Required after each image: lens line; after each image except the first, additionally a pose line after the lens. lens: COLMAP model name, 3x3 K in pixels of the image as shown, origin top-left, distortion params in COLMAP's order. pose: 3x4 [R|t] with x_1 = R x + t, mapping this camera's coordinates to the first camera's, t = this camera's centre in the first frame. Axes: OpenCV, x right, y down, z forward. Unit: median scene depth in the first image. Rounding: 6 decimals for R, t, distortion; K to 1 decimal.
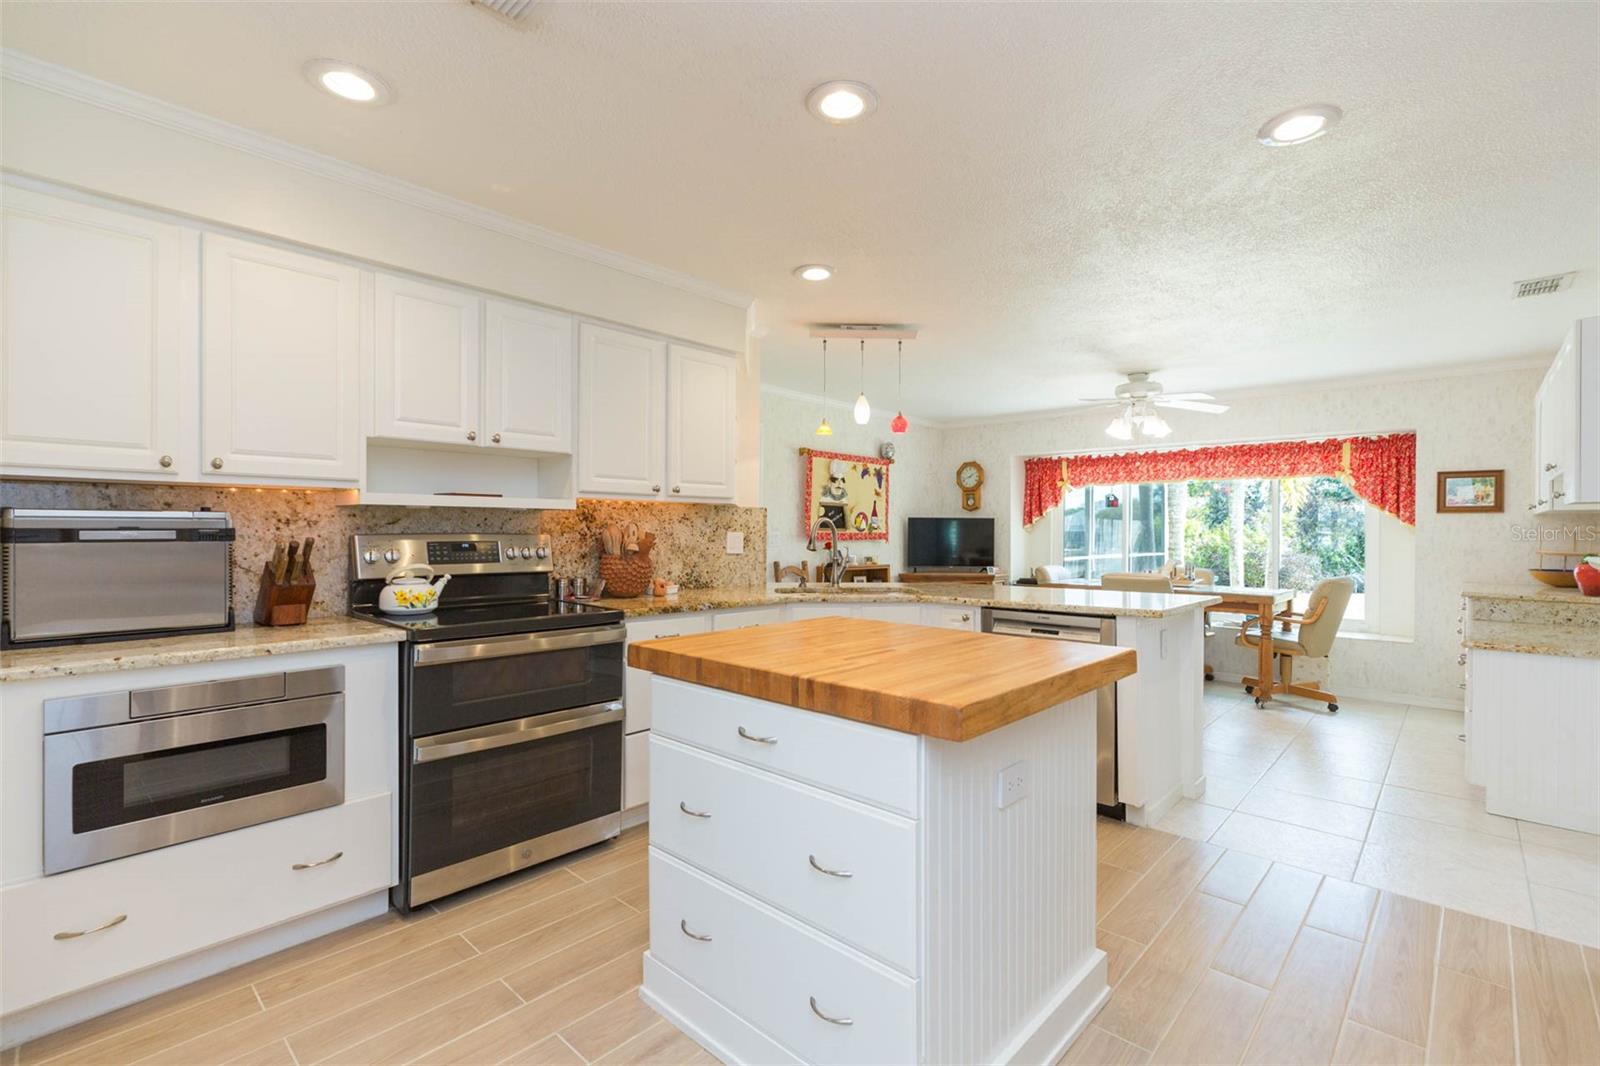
lens RADIAL K [[727.8, 0, 794.4], [0, 727.8, 531.9], [0, 0, 1]] dist [-0.013421, 0.000088]
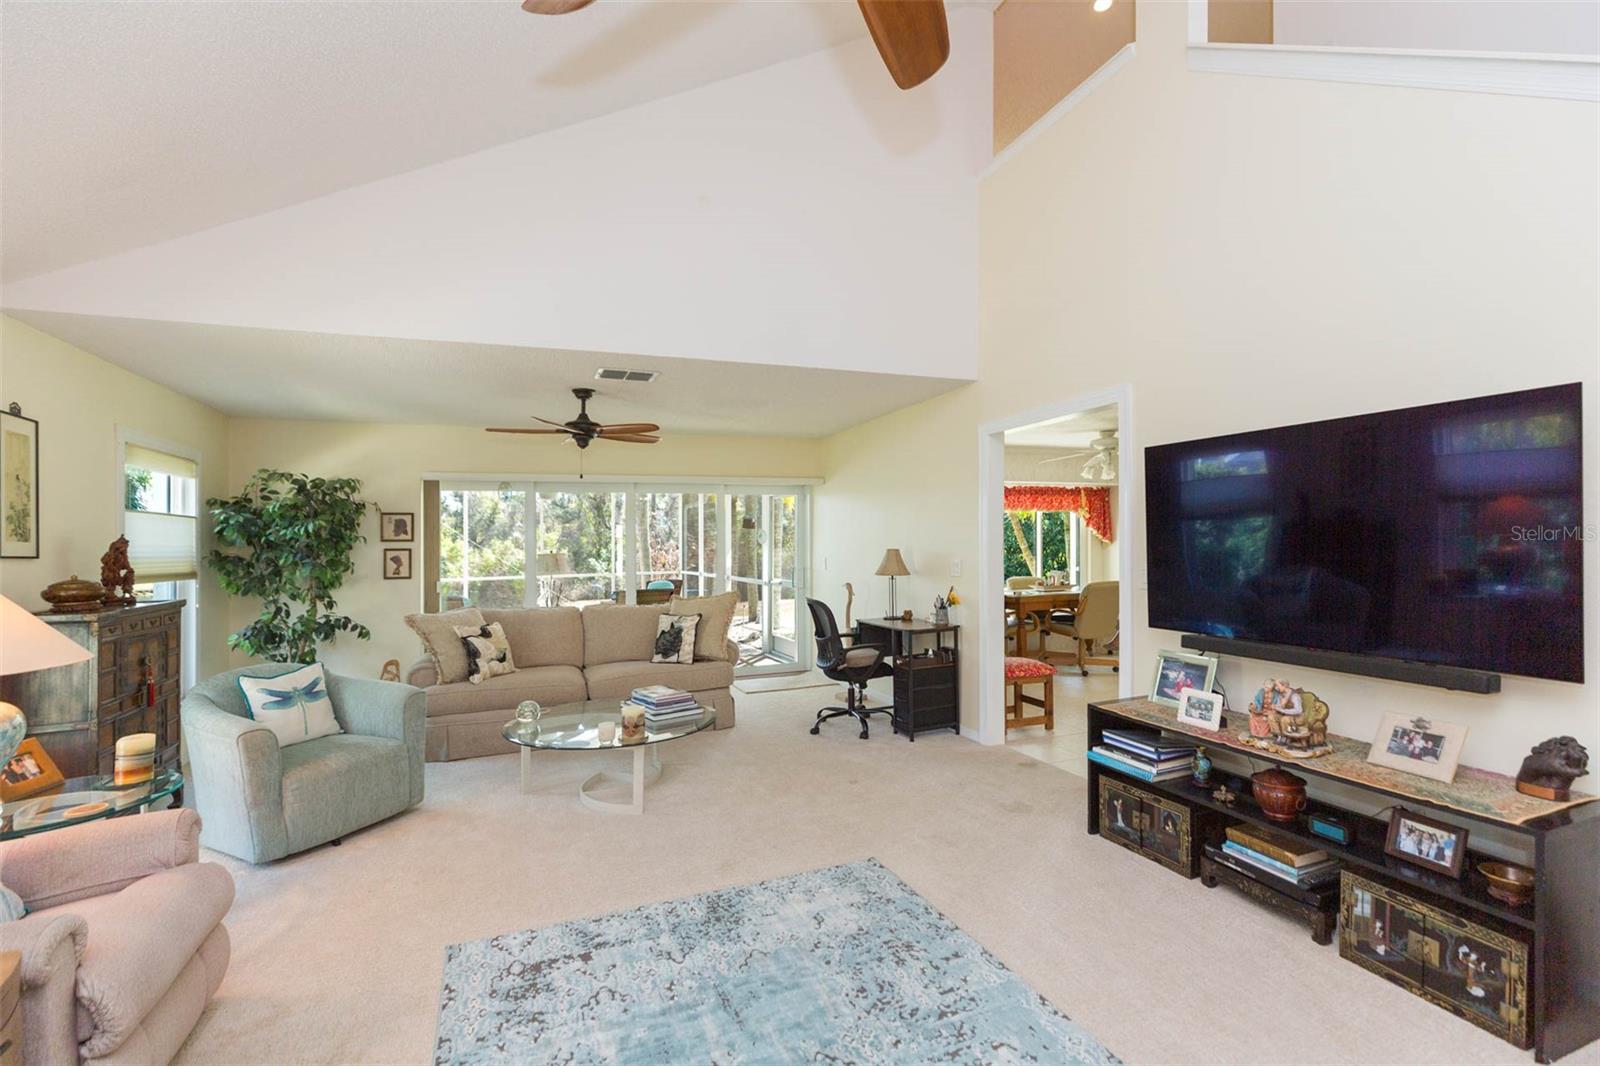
lens RADIAL K [[723.0, 0, 807.2], [0, 723.0, 529.2], [0, 0, 1]] dist [0.004231, 0.001009]
pose [[0.429817, 0.006927, 0.902890, -0.902172], [0.019991, 0.999652, -0.017186, -0.025770], [-0.902695, 0.025437, 0.429529, 0.883345]]
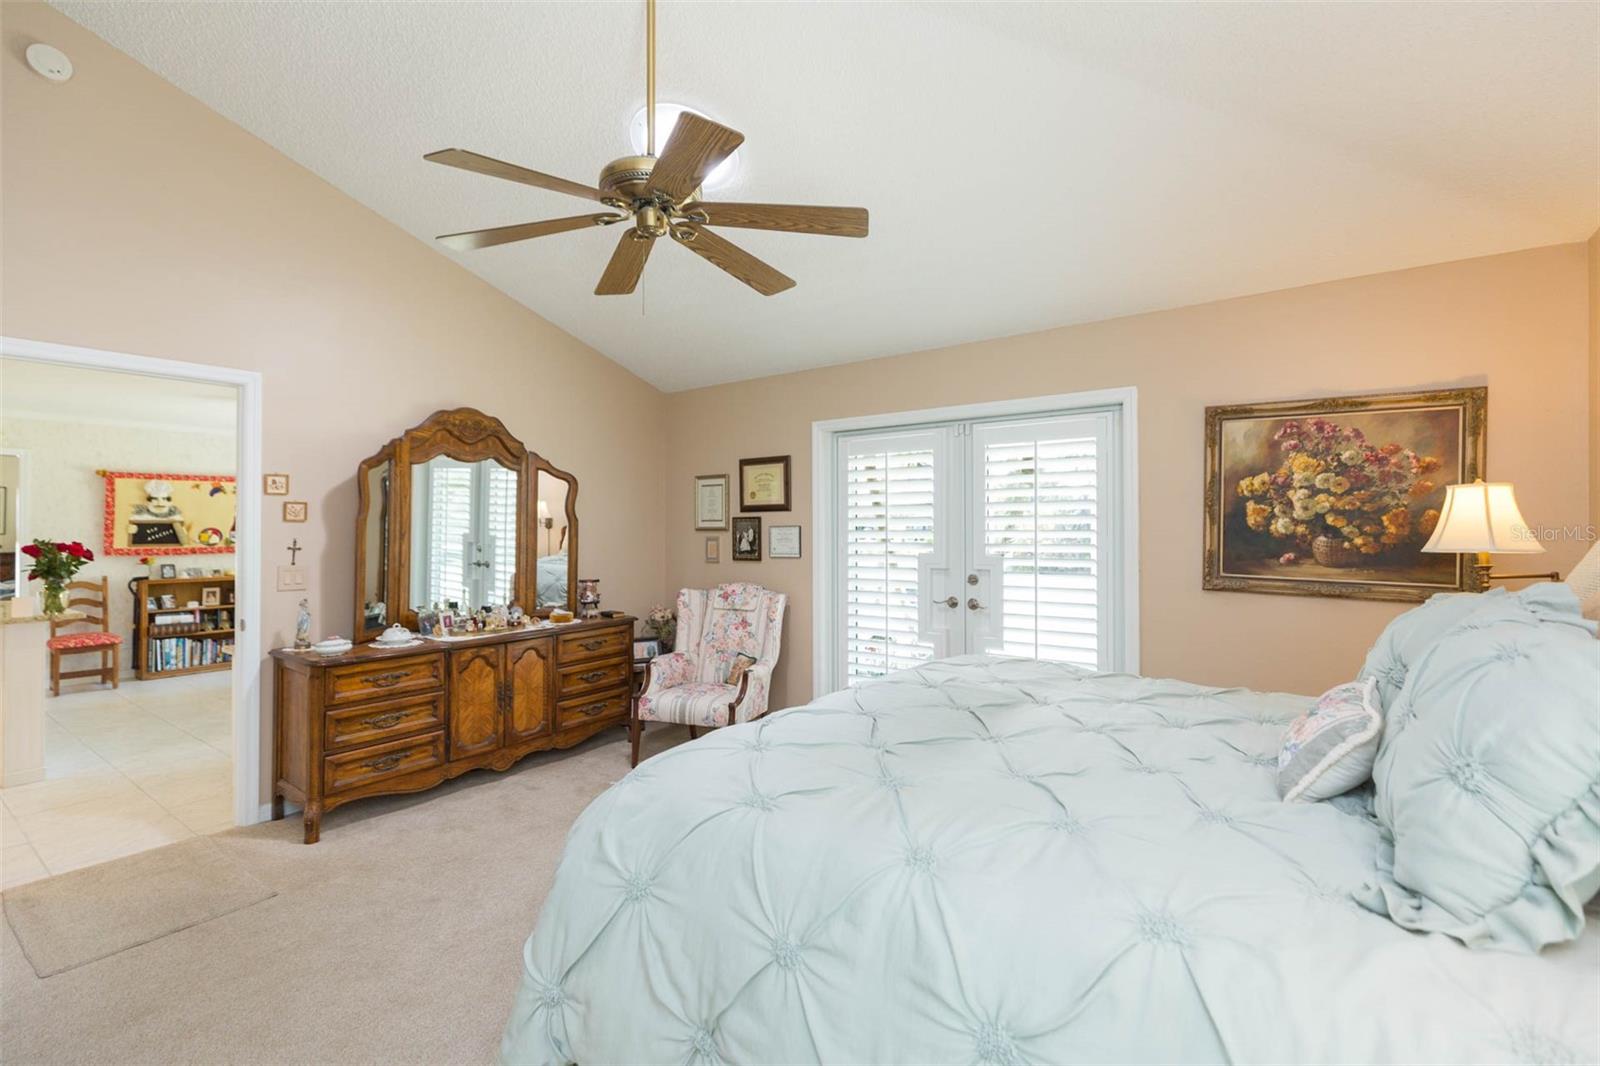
lens RADIAL K [[723.0, 0, 807.2], [0, 723.0, 529.2], [0, 0, 1]] dist [0.004231, 0.001009]
pose [[0.994052, -0.007202, 0.108664, 1.014788], [0.006331, 0.999945, 0.008355, -0.034190], [-0.108718, -0.007618, 0.994043, -0.185471]]
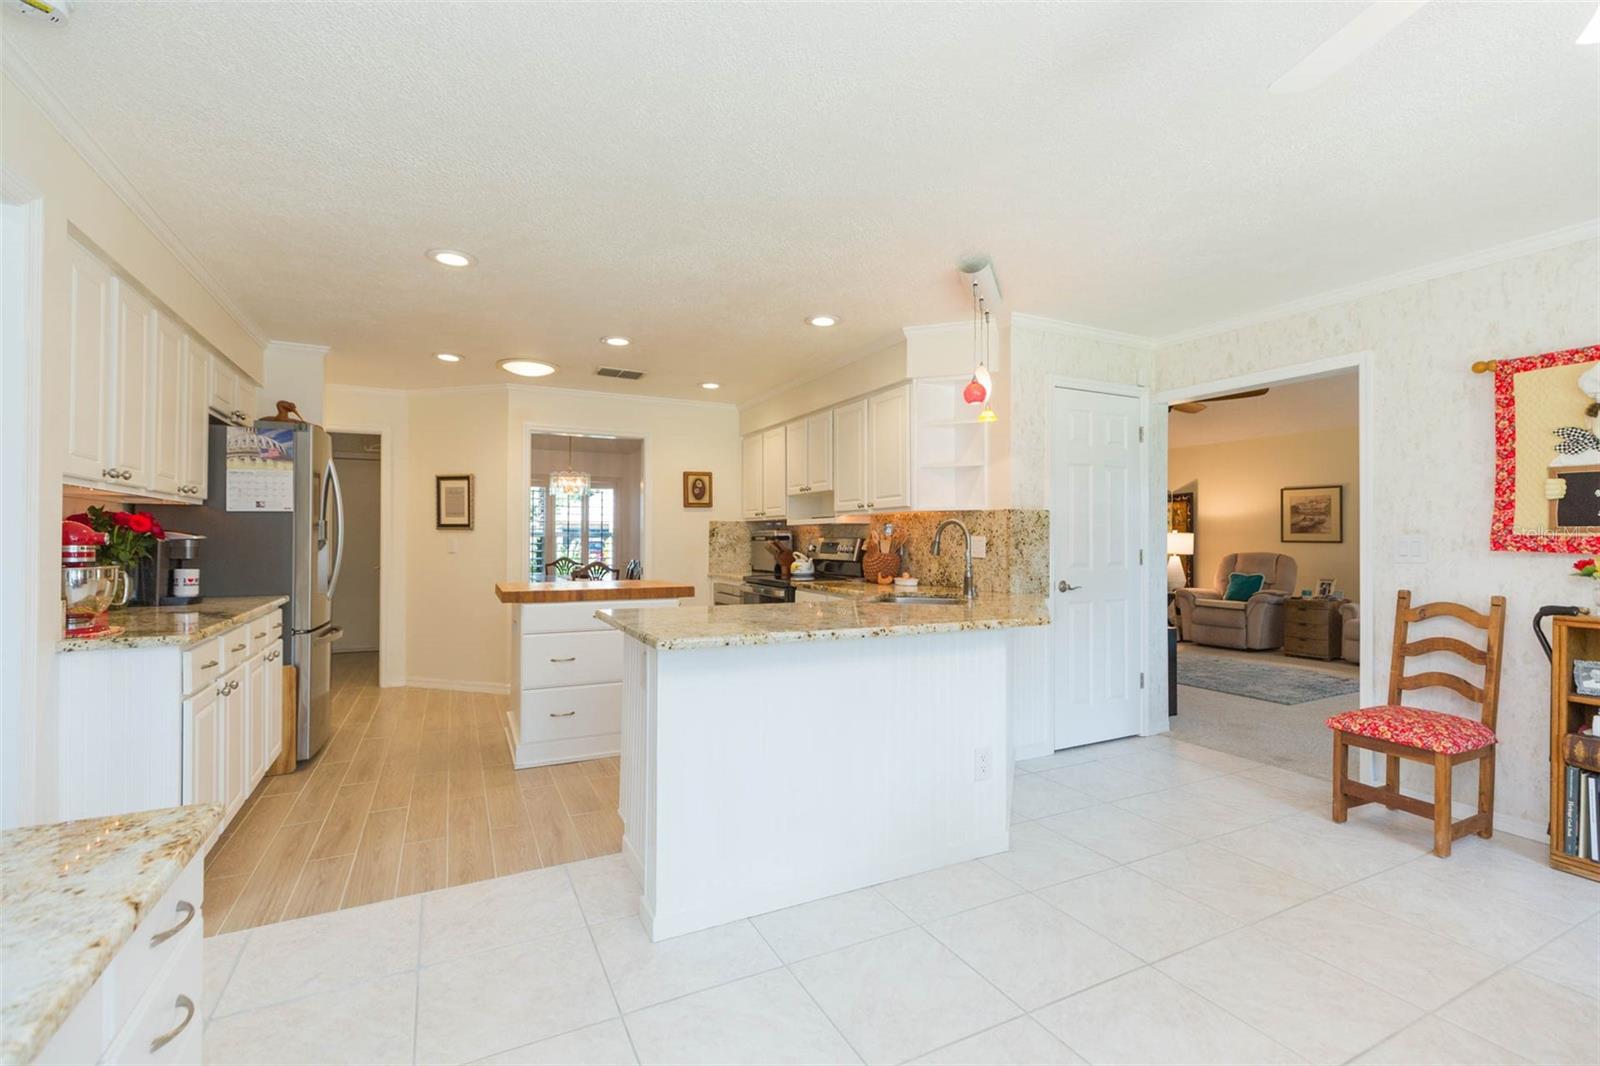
lens RADIAL K [[723.0, 0, 807.2], [0, 723.0, 529.2], [0, 0, 1]] dist [0.004231, 0.001009]
pose [[-0.347115, -0.018874, -0.937632, 0.680655], [-0.004418, 0.999819, -0.018491, 0.007400], [0.937812, -0.002276, -0.347136, 0.816936]]
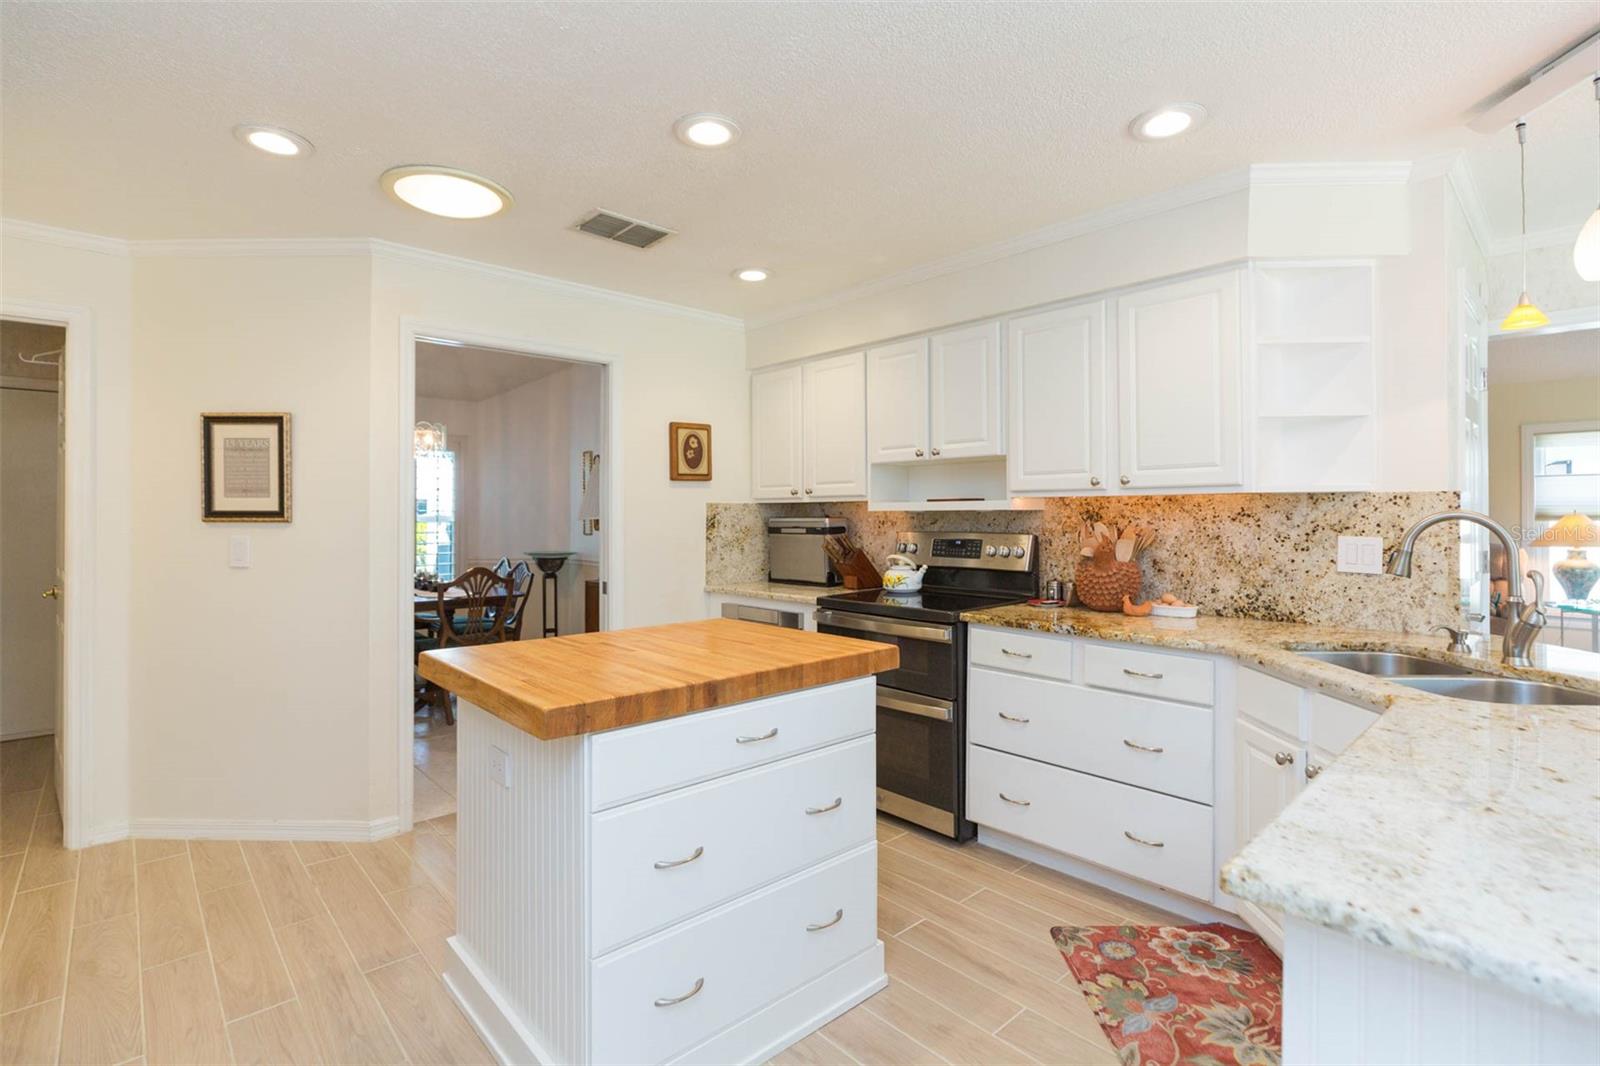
lens RADIAL K [[763.3, 0, 809.4], [0, 763.3, 504.6], [0, 0, 1]] dist [-0.003604, -0.000177]
pose [[-0.071734, -0.016601, -0.997286, 0.409527], [0.001247, 0.999859, -0.016734, -0.011329], [0.997423, -0.002444, -0.071704, 0.435745]]
